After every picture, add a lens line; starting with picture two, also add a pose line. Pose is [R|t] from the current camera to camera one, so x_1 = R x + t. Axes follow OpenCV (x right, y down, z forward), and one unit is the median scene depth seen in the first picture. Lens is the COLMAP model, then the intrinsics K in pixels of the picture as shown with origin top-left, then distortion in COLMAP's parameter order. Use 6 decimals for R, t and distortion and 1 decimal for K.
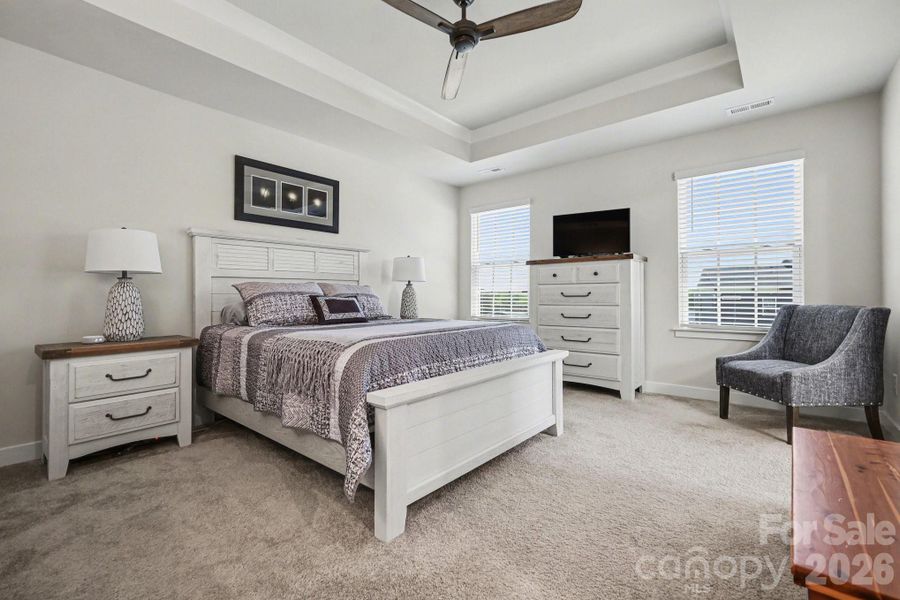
lens RADIAL K [[399.3, 0, 449.8], [0, 399.3, 295.7], [0, 0, 1]] dist [0.000575, 0.000639]
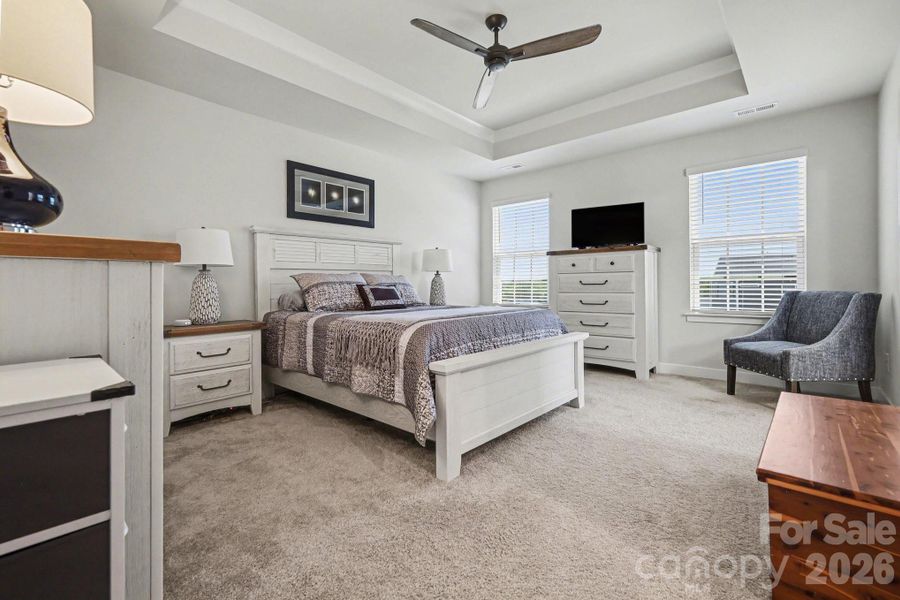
lens RADIAL K [[399.3, 0, 450.5], [0, 399.3, 286.0], [0, 0, 1]] dist [0.000575, 0.000639]
pose [[0.999584, -0.004898, -0.028424, -0.059378], [0.004995, 0.999982, 0.003342, 0.001070], [0.028408, -0.003482, 0.999590, -0.134172]]
